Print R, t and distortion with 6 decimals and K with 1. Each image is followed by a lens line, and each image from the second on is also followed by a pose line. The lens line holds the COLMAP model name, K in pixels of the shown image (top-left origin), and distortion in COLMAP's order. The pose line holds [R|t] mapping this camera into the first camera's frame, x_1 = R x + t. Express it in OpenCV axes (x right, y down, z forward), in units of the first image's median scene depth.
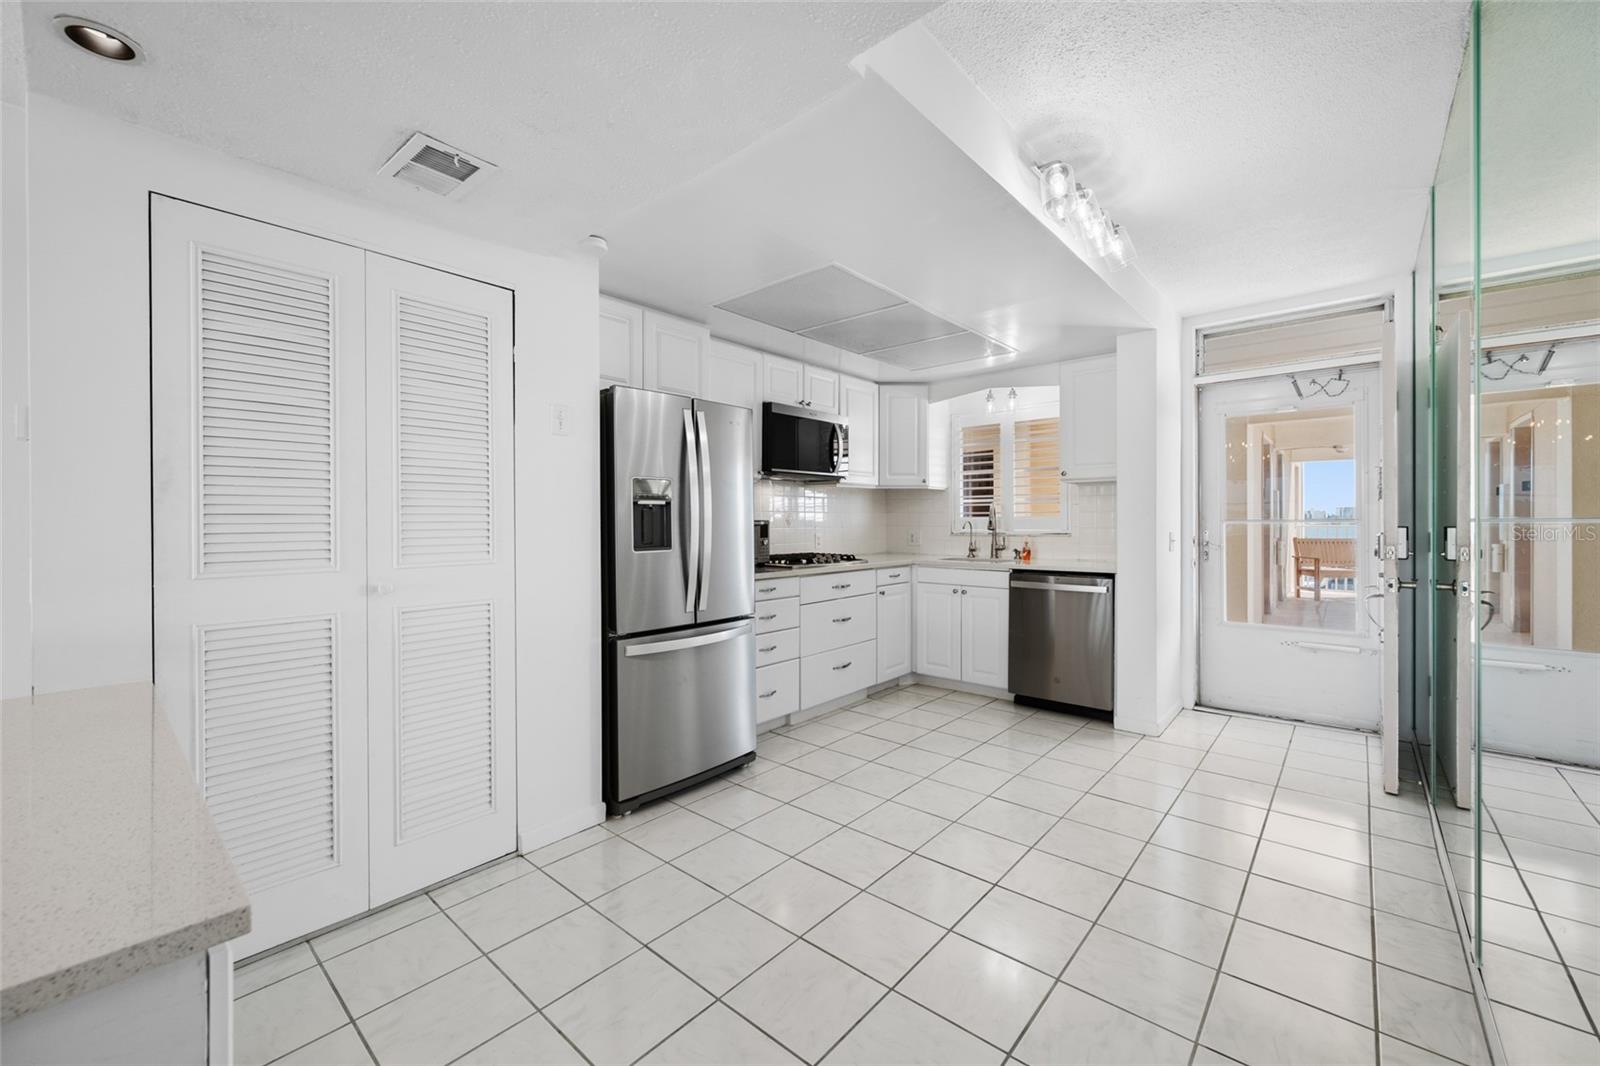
lens RADIAL K [[639.2, 0, 803.6], [0, 639.2, 528.7], [0, 0, 1]] dist [0.000903, 0.000060]
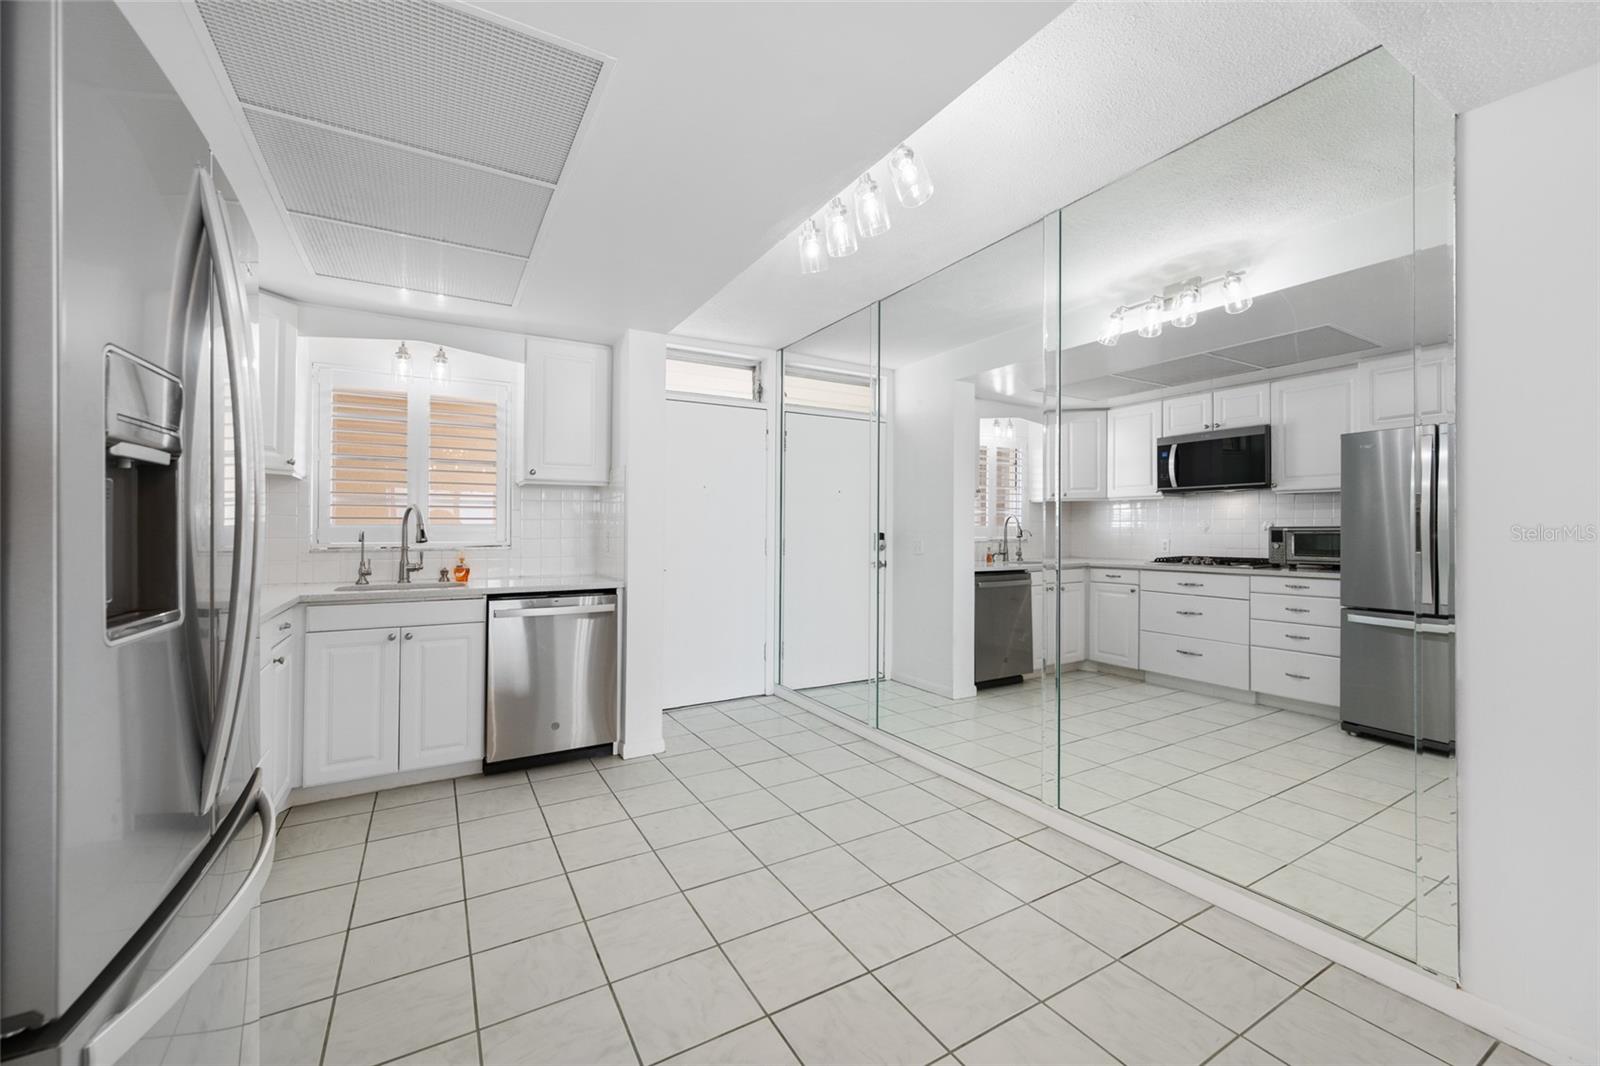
lens RADIAL K [[639.2, 0, 803.6], [0, 639.2, 528.7], [0, 0, 1]] dist [0.000903, 0.000060]
pose [[0.321045, 0.006835, 0.947039, -0.254062], [0.009591, 0.999899, -0.010468, -0.002125], [-0.947015, 0.012443, 0.320947, 0.403437]]
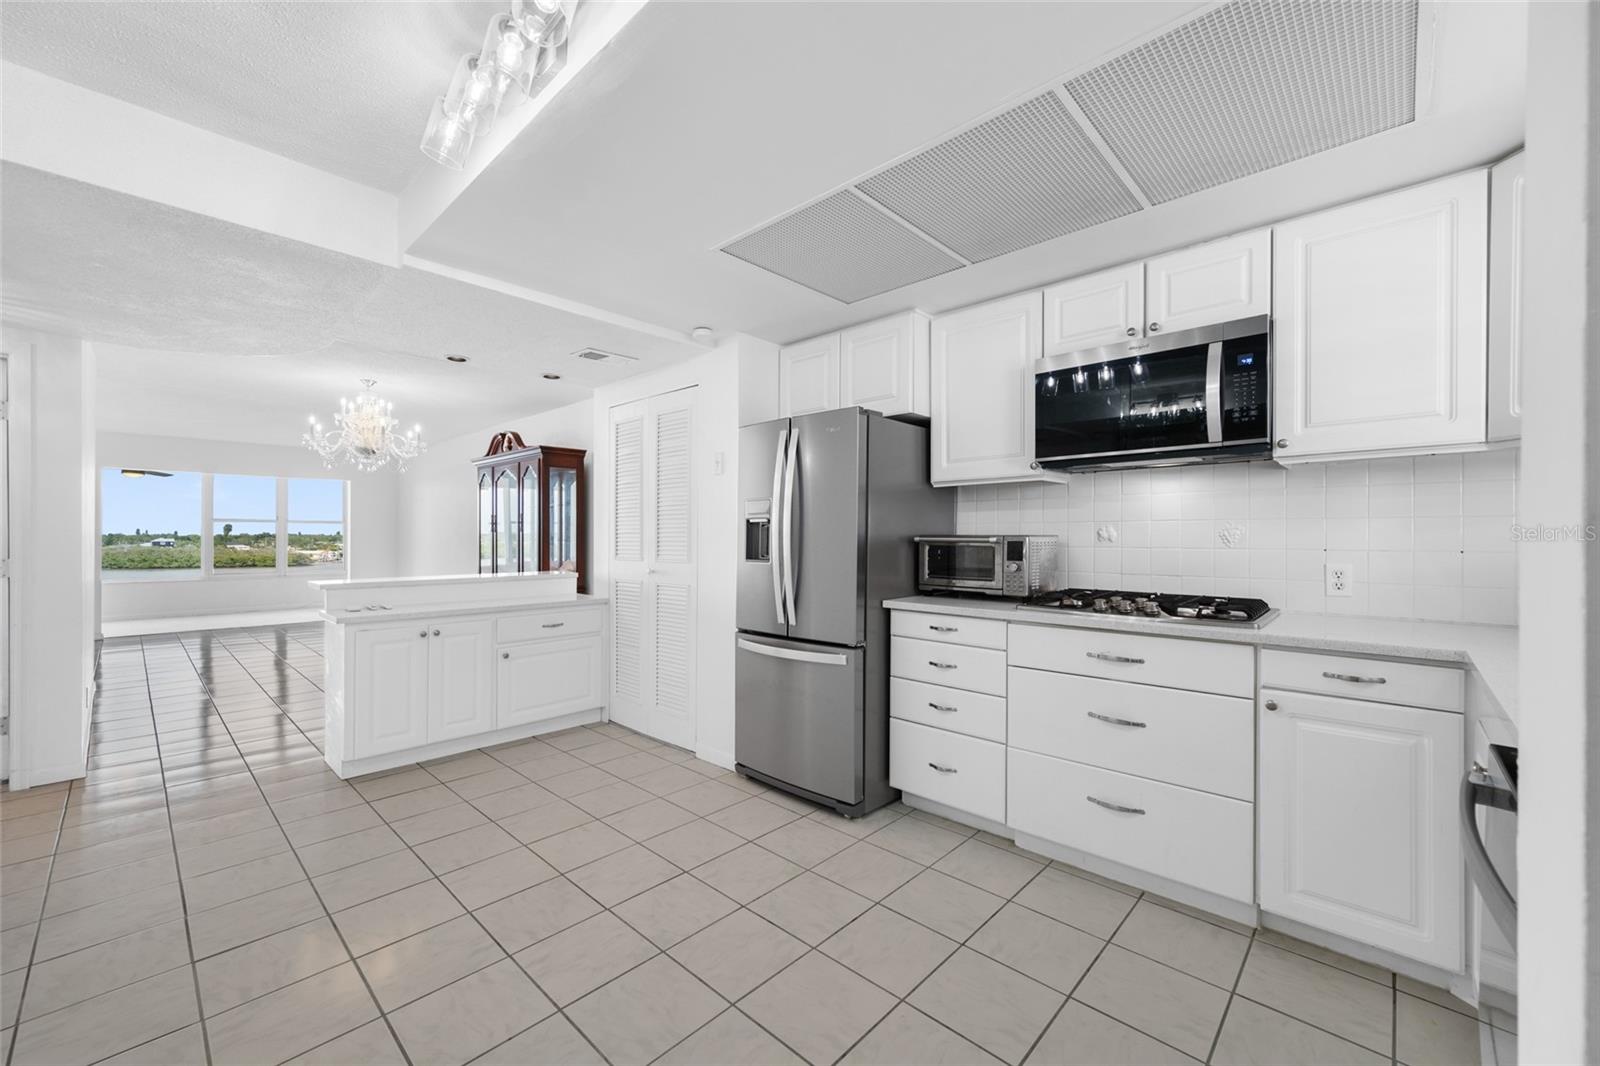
lens RADIAL K [[636.2, 0, 802.8], [0, 636.2, 540.3], [0, 0, 1]] dist [0.000860, 0.000349]
pose [[-0.038768, 0.011564, -0.999181, 0.567915], [-0.009746, 0.999881, 0.011950, -0.012495], [0.999201, 0.010201, -0.038651, 0.706830]]
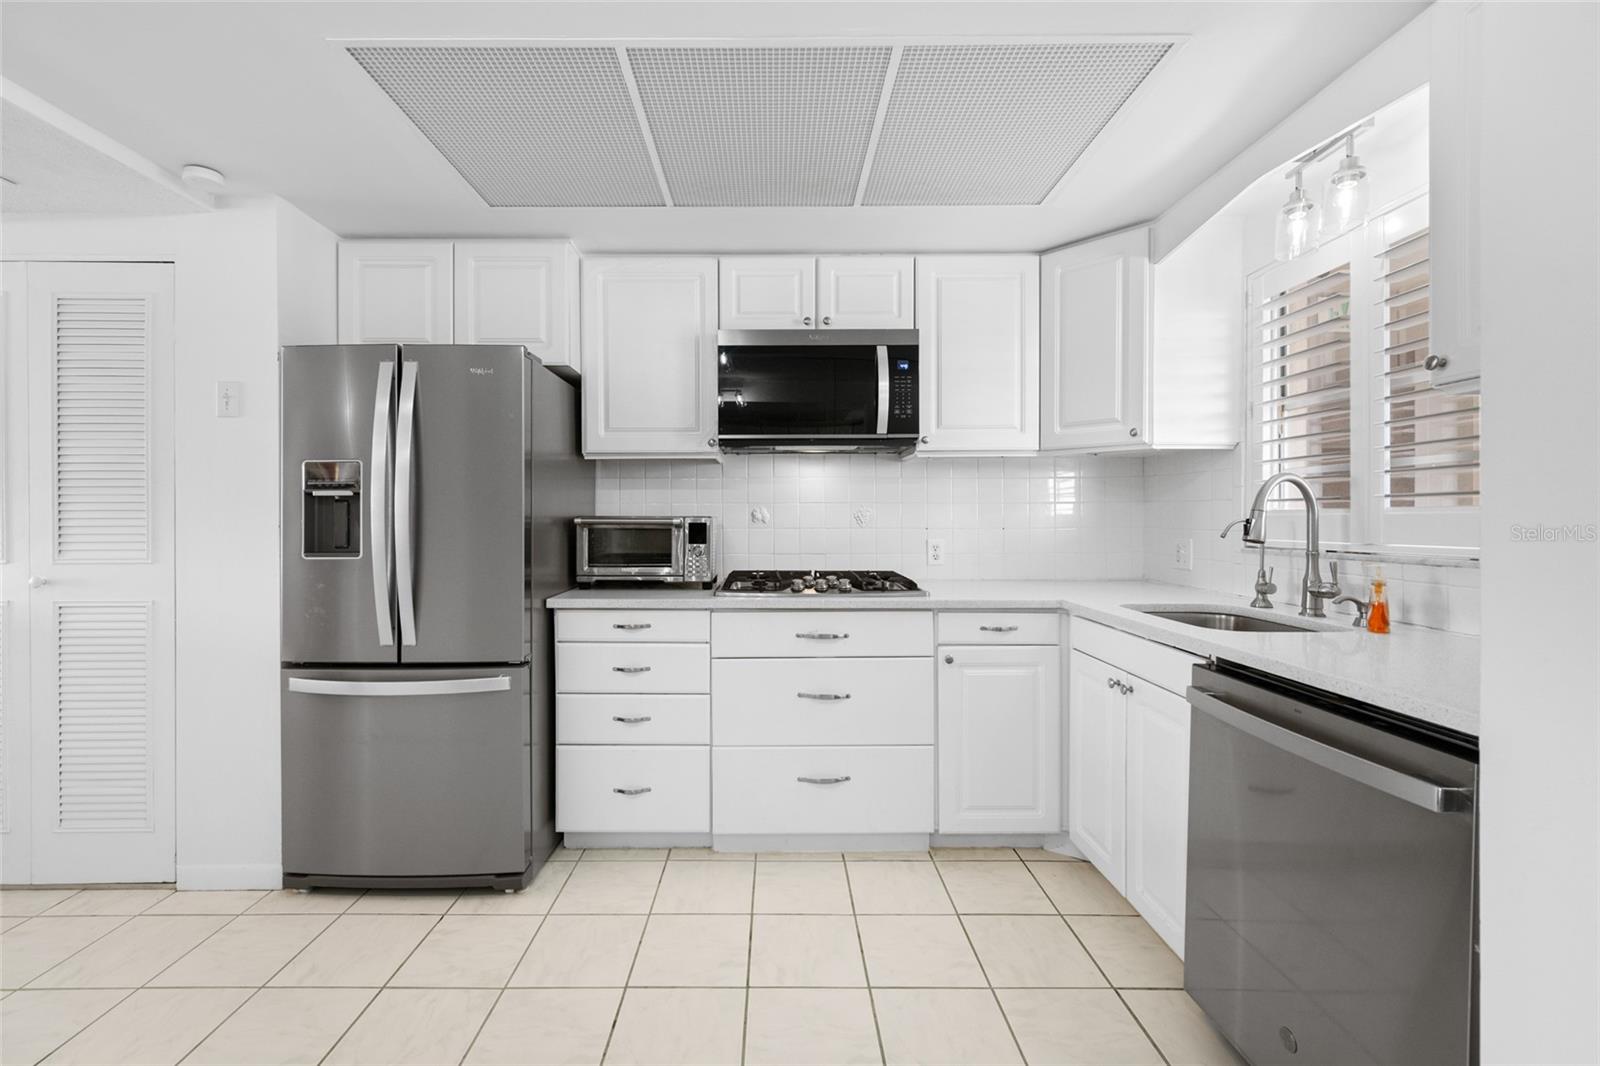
lens RADIAL K [[662.8, 0, 776.2], [0, 662.8, 524.3], [0, 0, 1]] dist [0.000427, -0.000148]
pose [[0.655307, 0.012024, -0.755267, 0.436903], [-0.010662, 0.999921, 0.006668, -0.009539], [0.755288, 0.003683, 0.655383, 0.553108]]
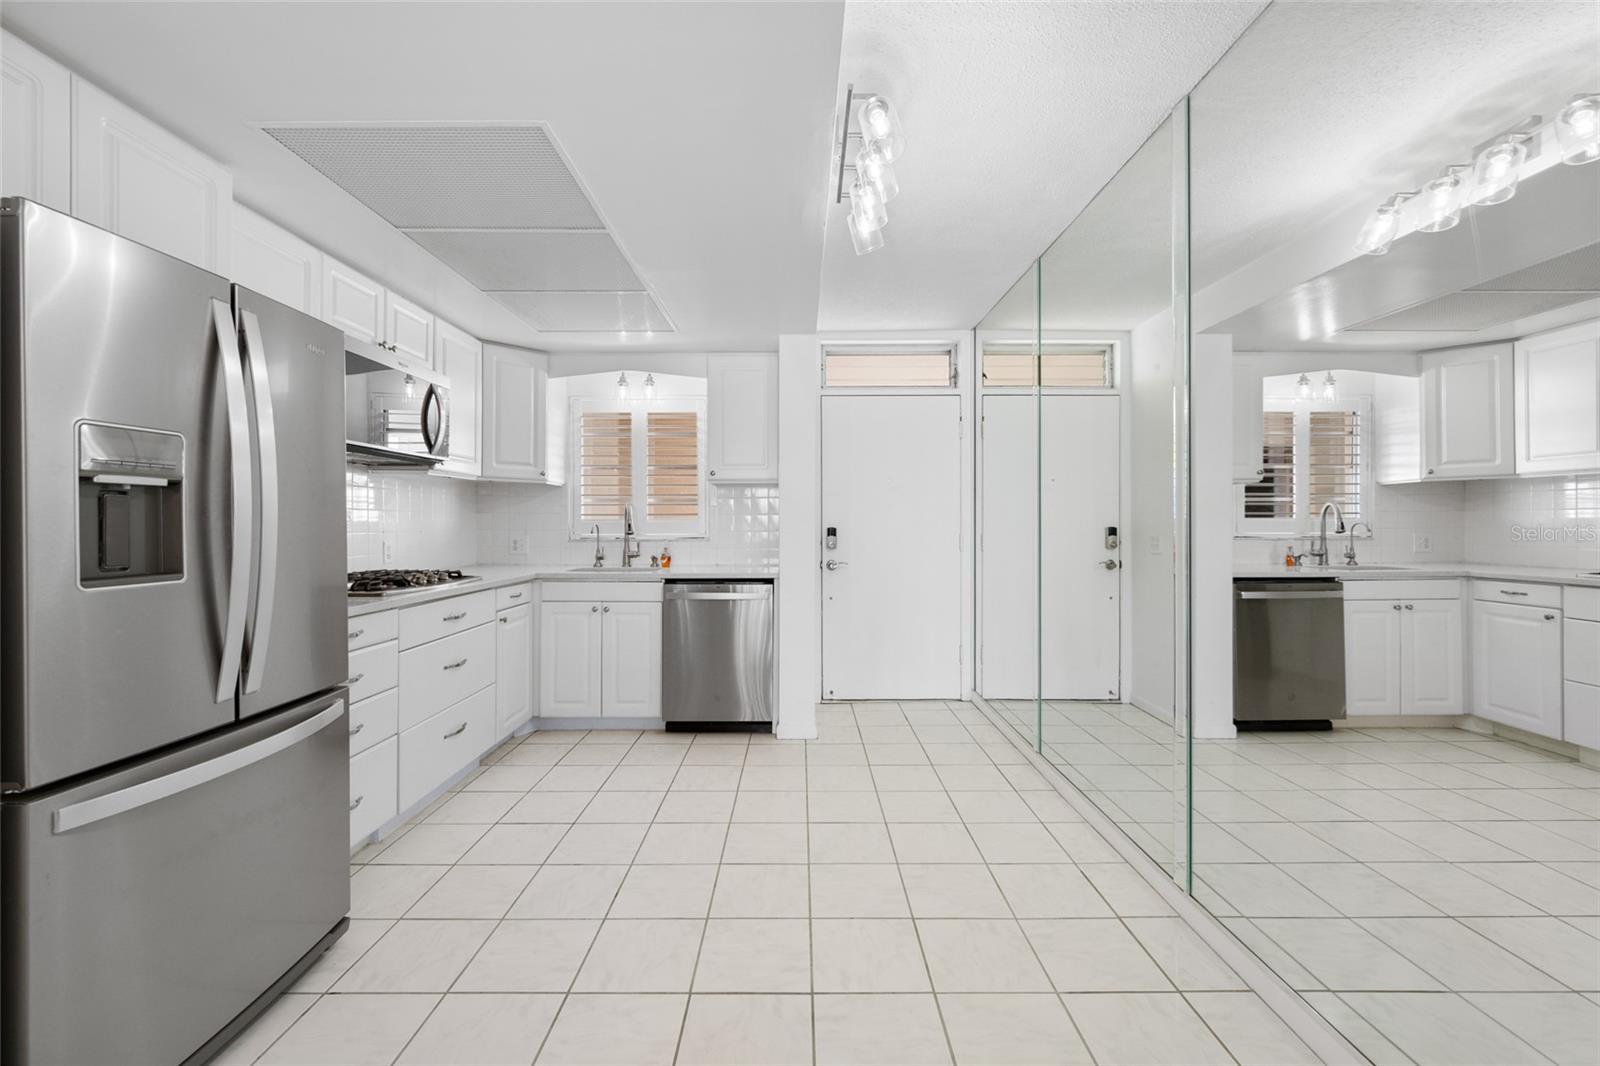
lens RADIAL K [[645.8, 0, 801.6], [0, 645.8, 524.9], [0, 0, 1]] dist [0.000425, 0.000042]
pose [[0.753689, 0.002759, 0.657225, -0.111812], [0.005112, 0.999936, -0.010059, -0.000963], [-0.657211, 0.010941, 0.753627, 0.204164]]
